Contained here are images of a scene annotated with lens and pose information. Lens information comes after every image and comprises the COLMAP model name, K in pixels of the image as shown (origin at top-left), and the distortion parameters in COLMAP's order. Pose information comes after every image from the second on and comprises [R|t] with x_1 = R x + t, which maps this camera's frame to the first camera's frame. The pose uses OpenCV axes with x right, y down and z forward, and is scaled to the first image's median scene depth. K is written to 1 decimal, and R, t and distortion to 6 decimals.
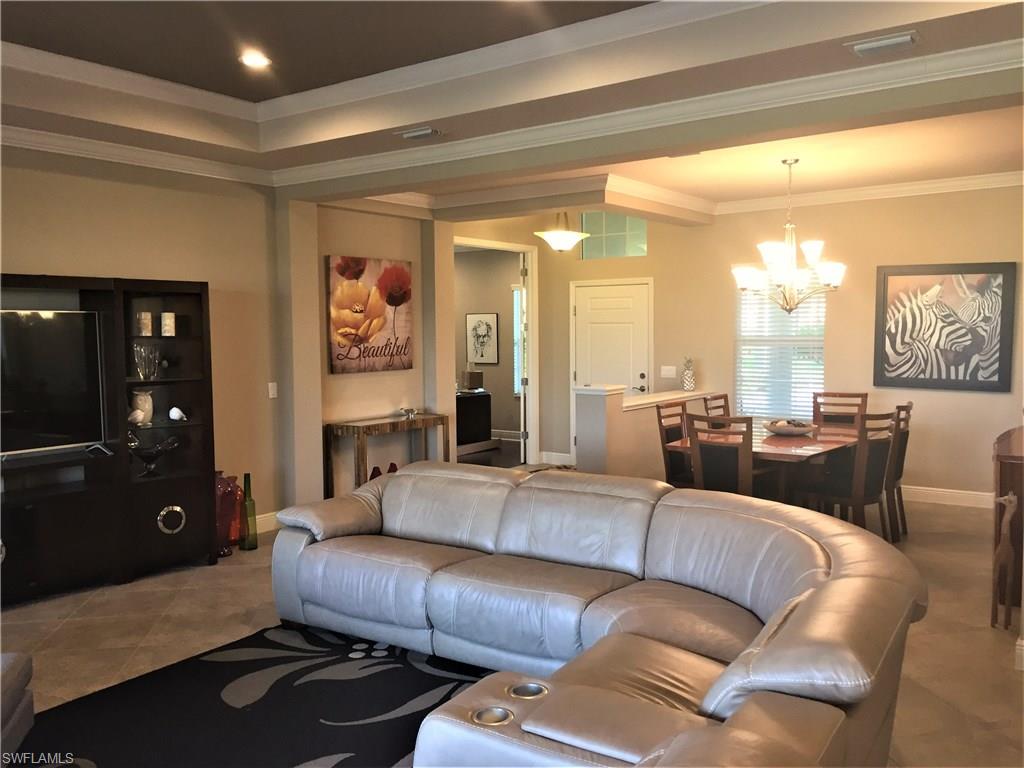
lens RADIAL K [[877.2, 0, 510.6], [0, 877.2, 382.3], [0, 0, 1]] dist [0.061489, -0.079145]
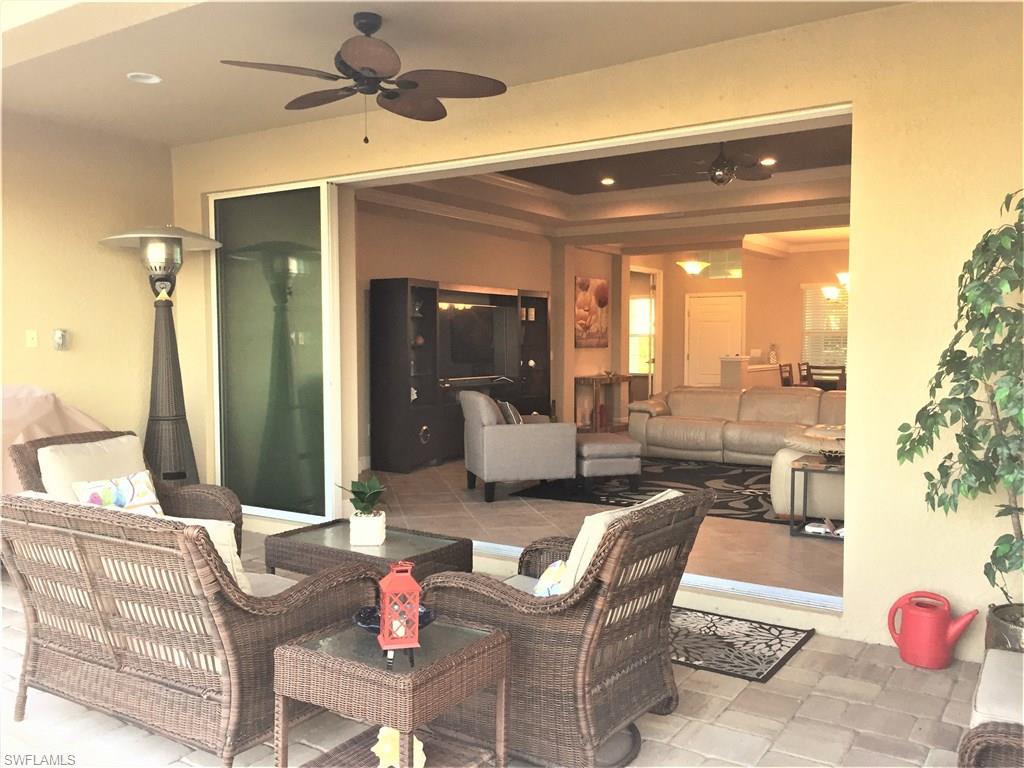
lens RADIAL K [[877.2, 0, 507.8], [0, 877.2, 386.3], [0, 0, 1]] dist [0.061489, -0.079145]
pose [[0.999016, 0.008584, 0.043515, -0.400918], [-0.008176, 0.999921, -0.009545, 0.080279], [-0.043594, 0.009180, 0.999007, -0.651303]]
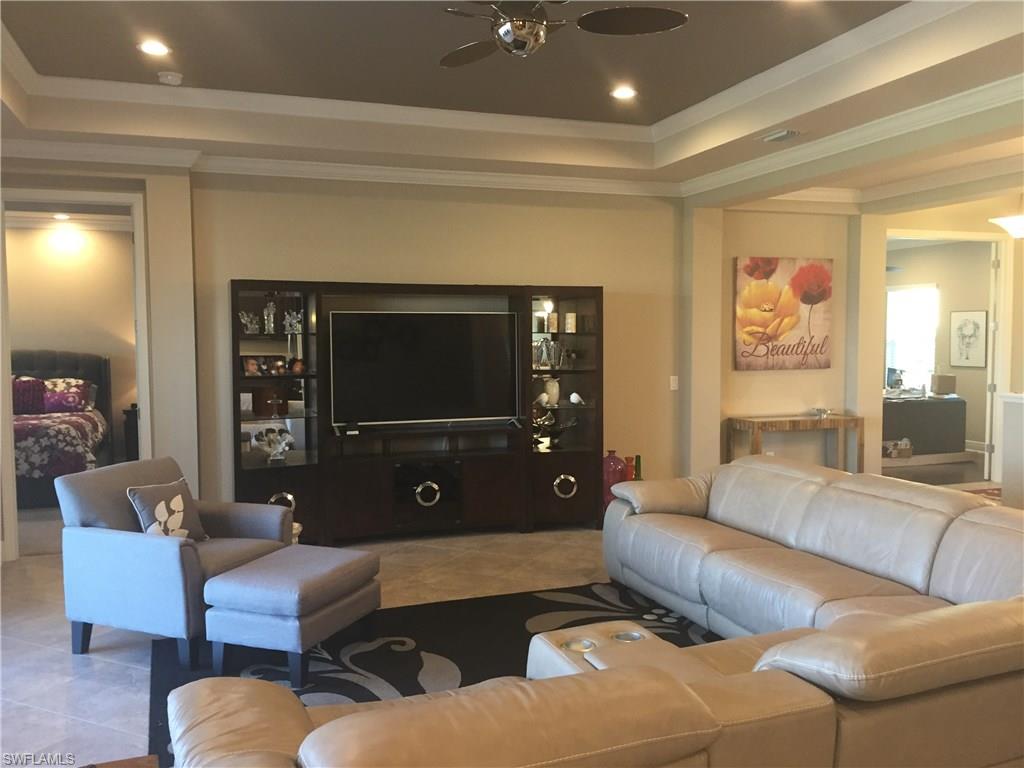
lens RADIAL K [[877.2, 0, 511.4], [0, 877.2, 384.1], [0, 0, 1]] dist [0.061489, -0.079145]
pose [[0.820652, 0.041059, -0.569951, 0.175233], [-0.039826, 0.999100, 0.014632, 0.002334], [0.570038, 0.010691, 0.821549, -0.013445]]
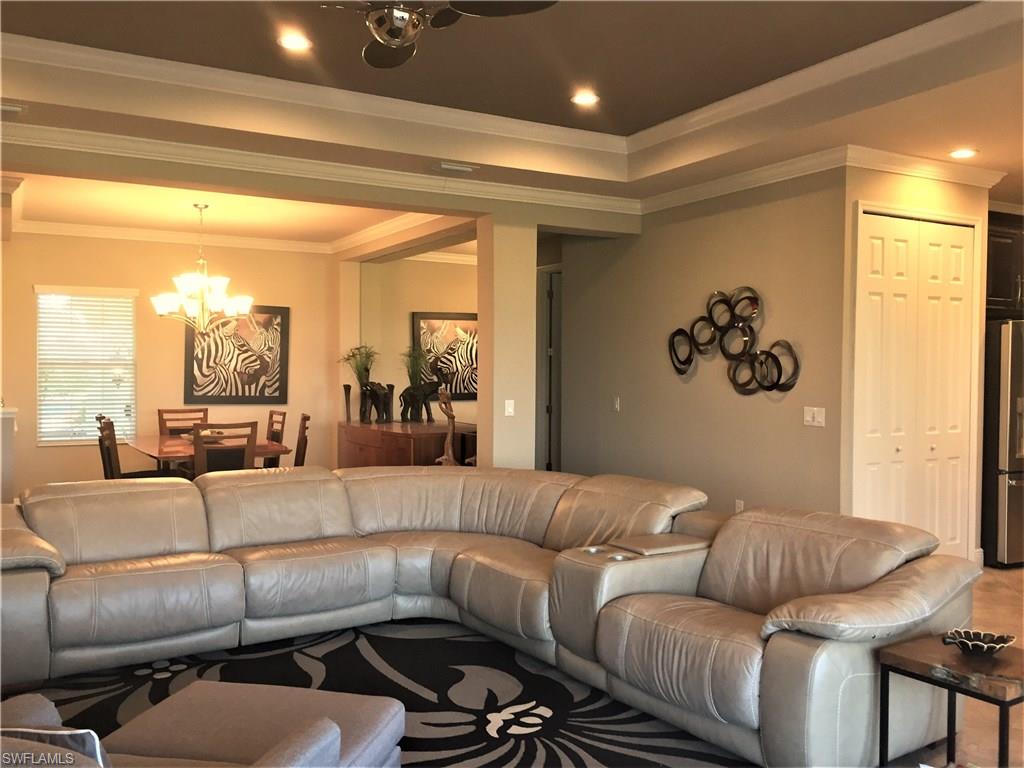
lens RADIAL K [[877.2, 0, 510.2], [0, 877.2, 384.9], [0, 0, 1]] dist [0.061489, -0.079145]
pose [[0.408636, -0.005343, 0.912682, -0.504726], [0.045693, 0.998849, -0.014610, 0.017030], [-0.911553, 0.047673, 0.408409, 0.148259]]
